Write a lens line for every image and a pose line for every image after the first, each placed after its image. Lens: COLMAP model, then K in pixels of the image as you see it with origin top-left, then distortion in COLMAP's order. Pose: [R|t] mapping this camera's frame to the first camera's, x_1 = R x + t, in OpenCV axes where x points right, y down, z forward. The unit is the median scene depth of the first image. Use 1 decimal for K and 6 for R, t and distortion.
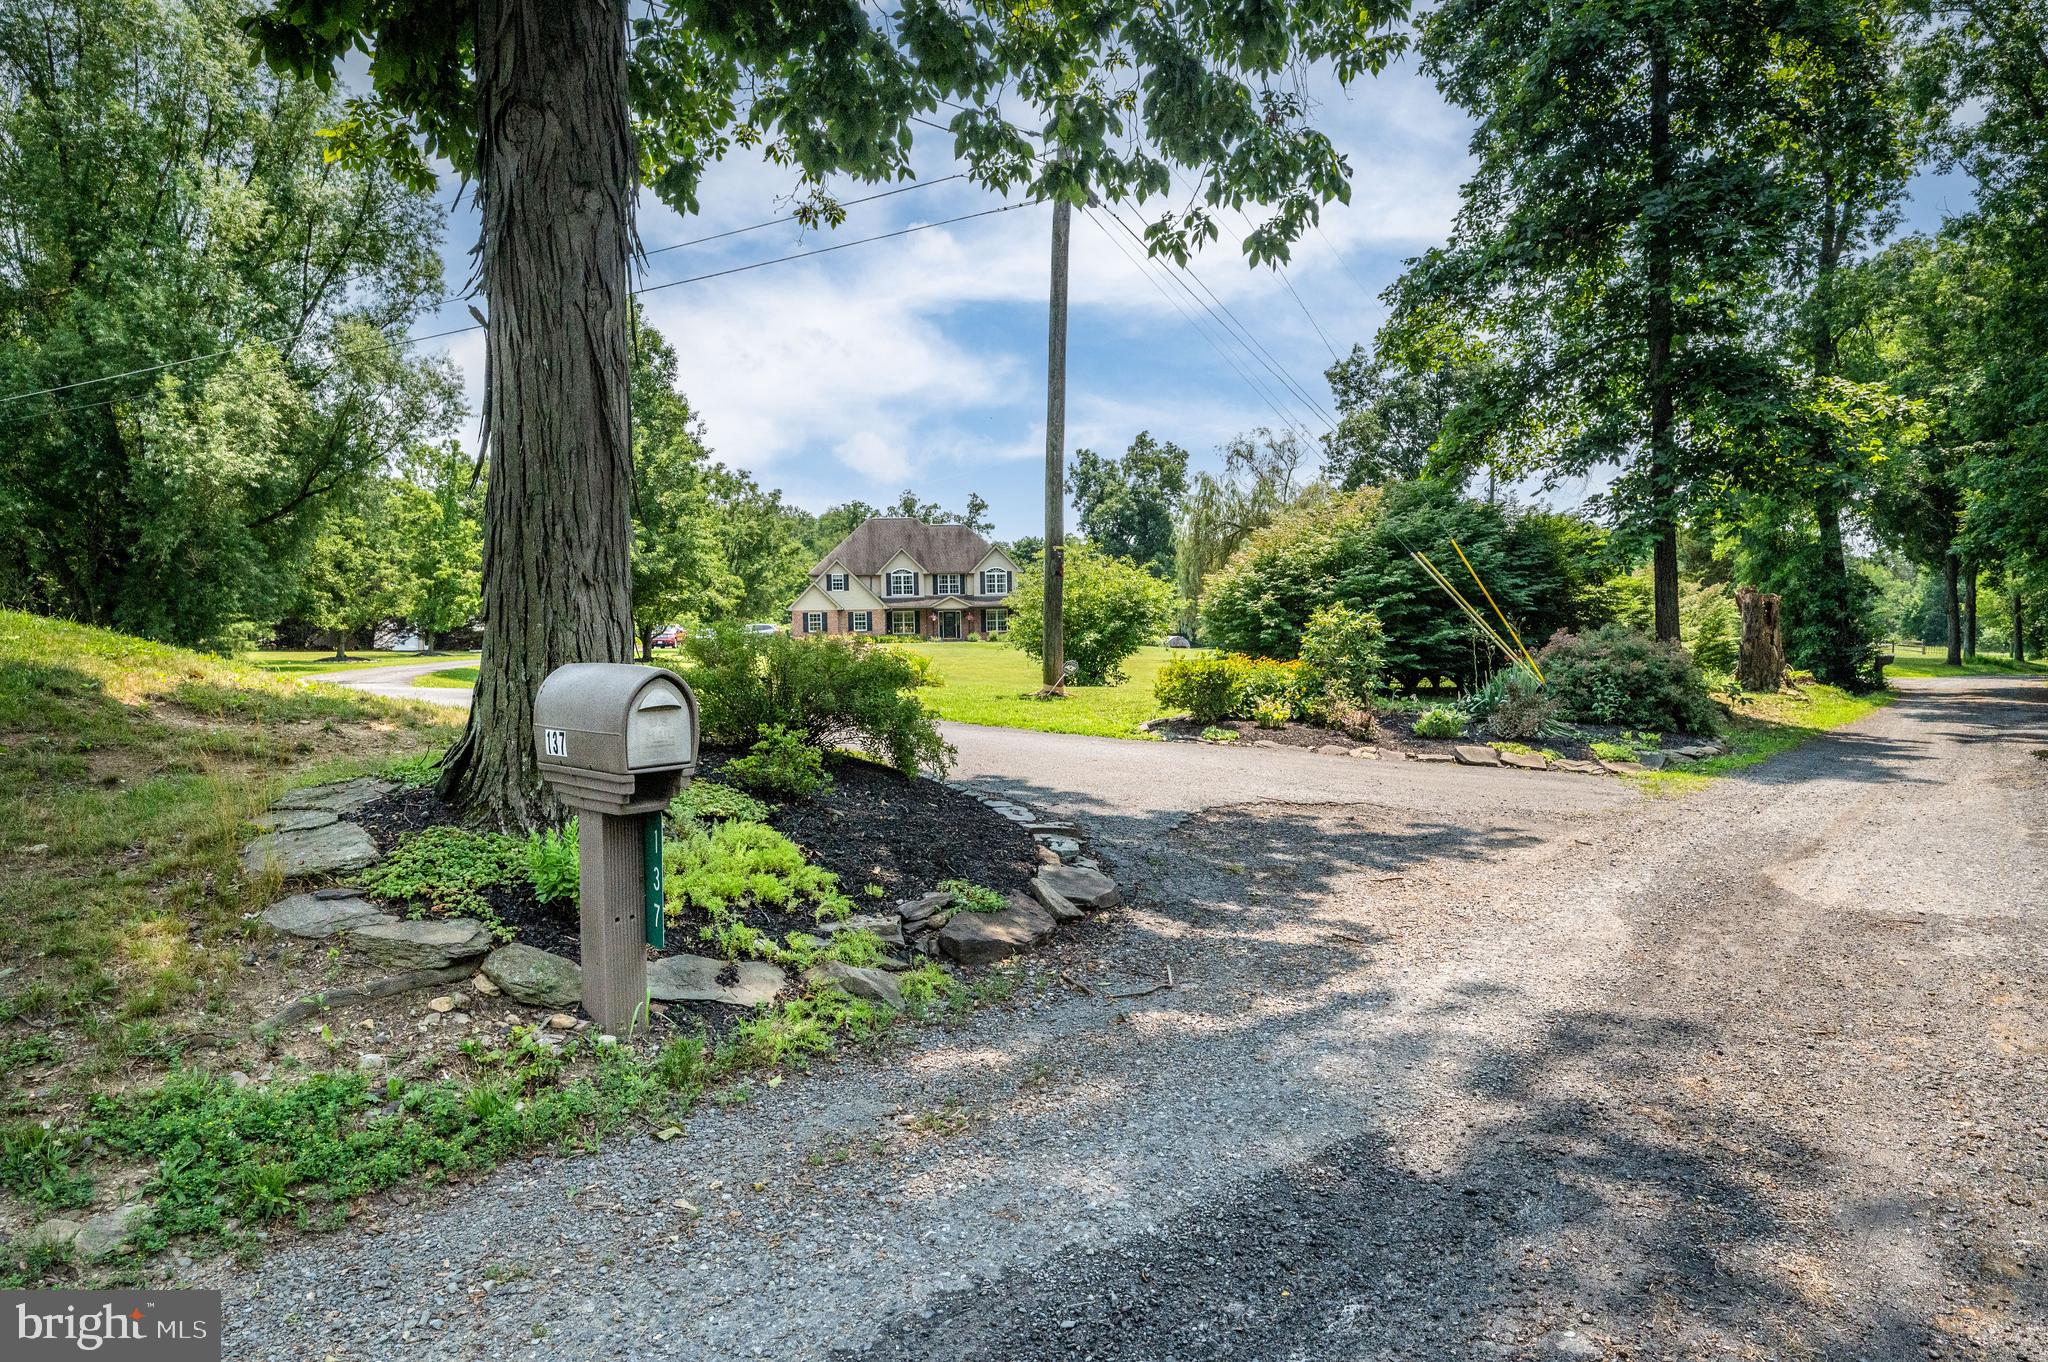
lens RADIAL K [[1297.7, 0, 1042.4], [0, 1297.7, 669.6], [0, 0, 1]] dist [-0.001953, -0.000085]
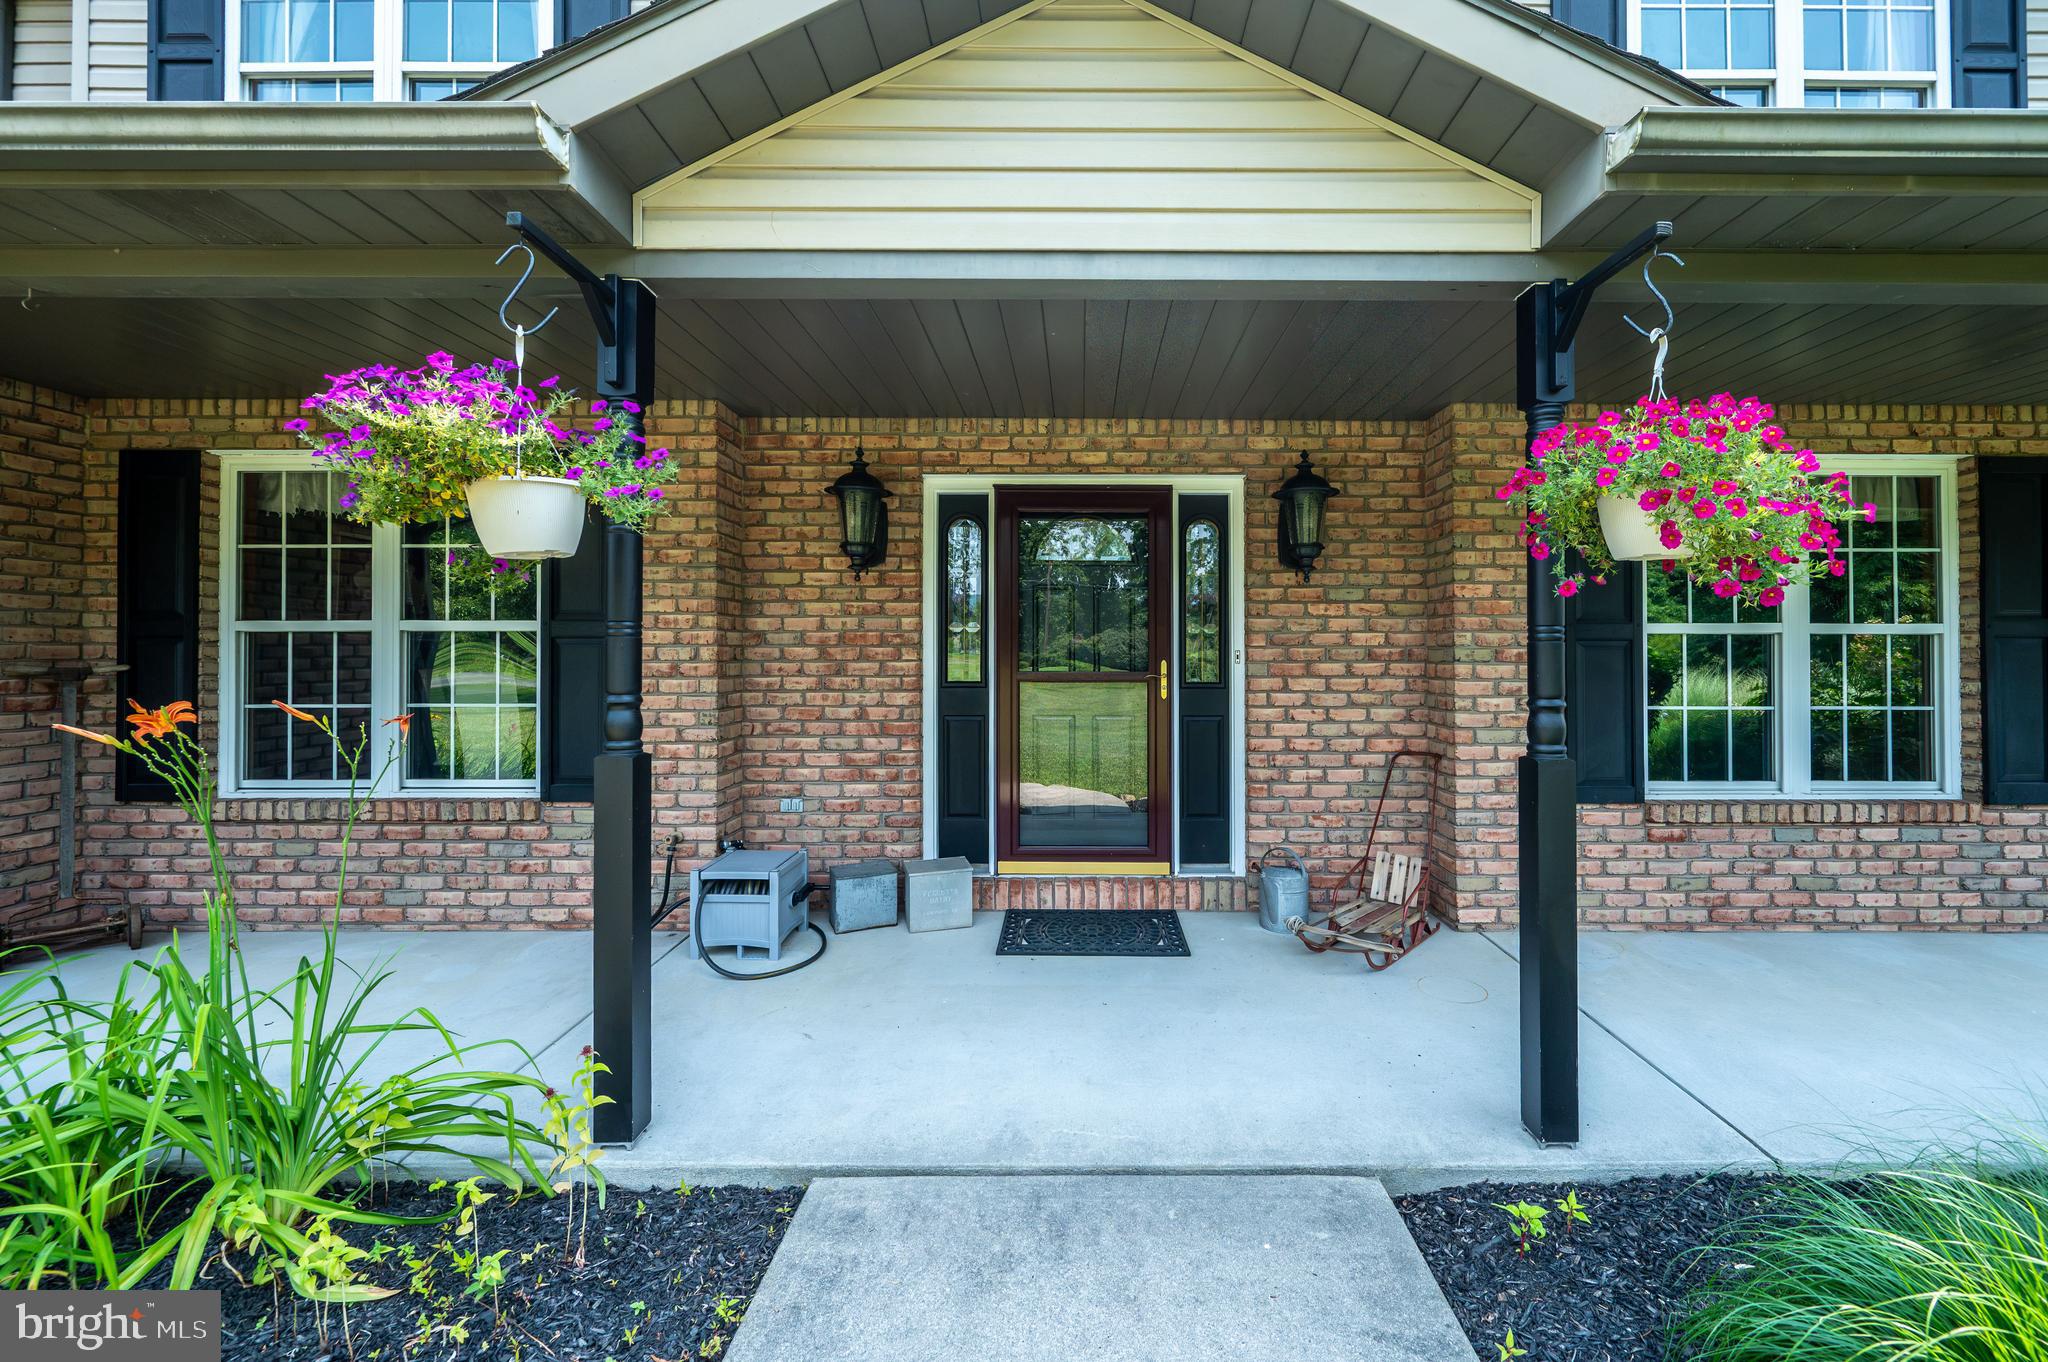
lens RADIAL K [[819.9, 0, 1095.1], [0, 819.9, 638.9], [0, 0, 1]] dist [-0.002458, -0.000229]
pose [[0.992094, 0.020992, -0.123731, -0.067666], [-0.027035, 0.998512, -0.047364, -0.035908], [0.122553, 0.050335, 0.991185, 0.991344]]
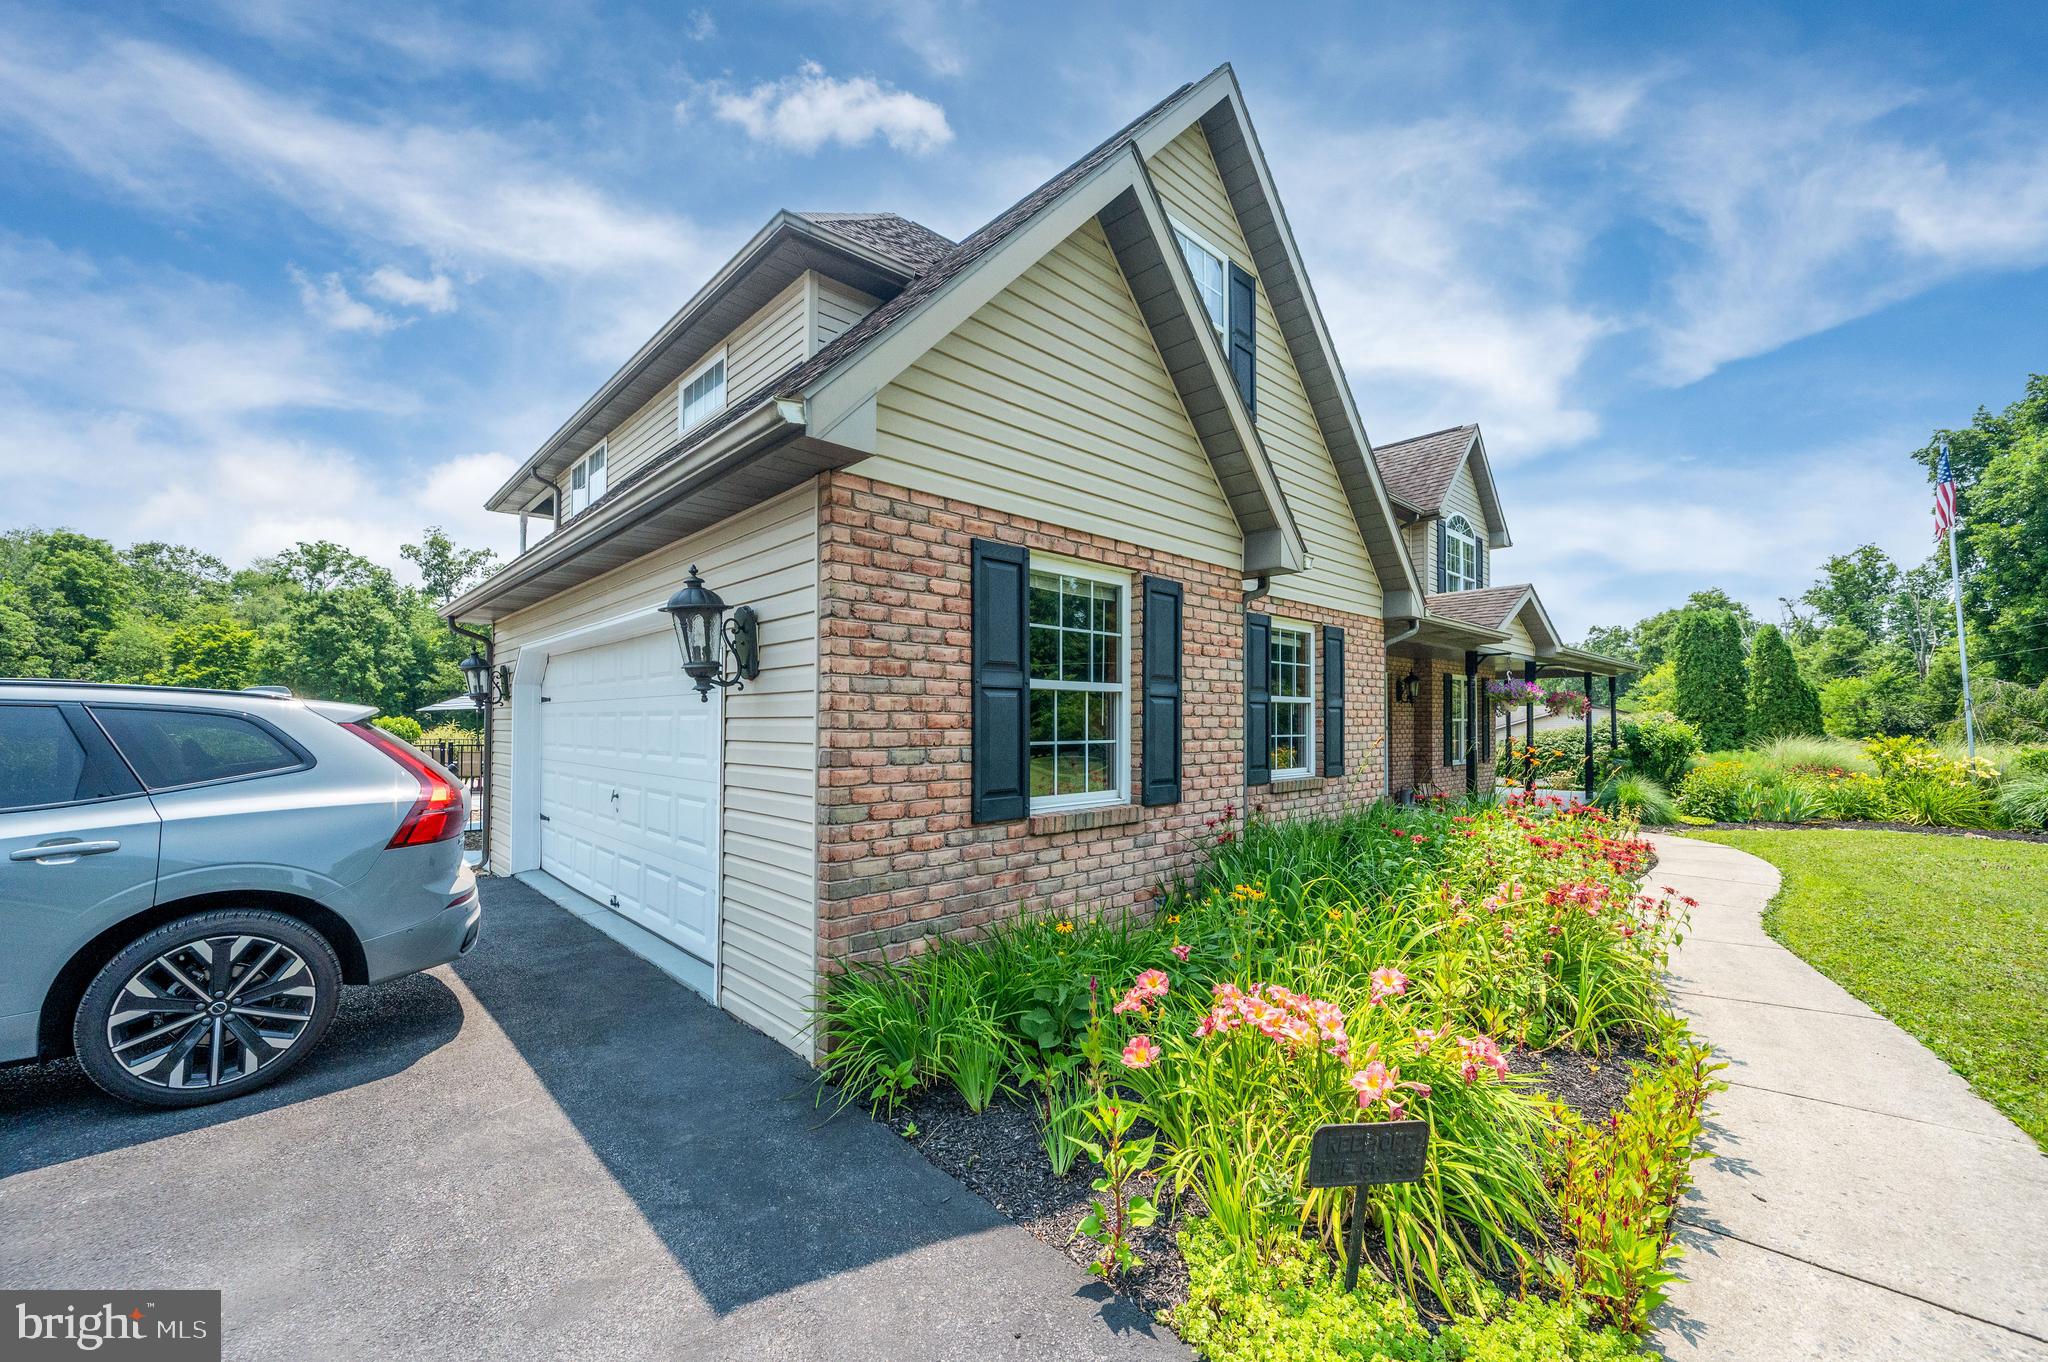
lens RADIAL K [[819.9, 0, 1037.7], [0, 819.9, 705.0], [0, 0, 1]] dist [-0.002458, -0.000229]
pose [[0.802647, 0.035736, 0.595383, -0.205626], [0.003301, 0.997922, -0.064347, -0.032168], [-0.596445, 0.053613, 0.800861, 0.956258]]
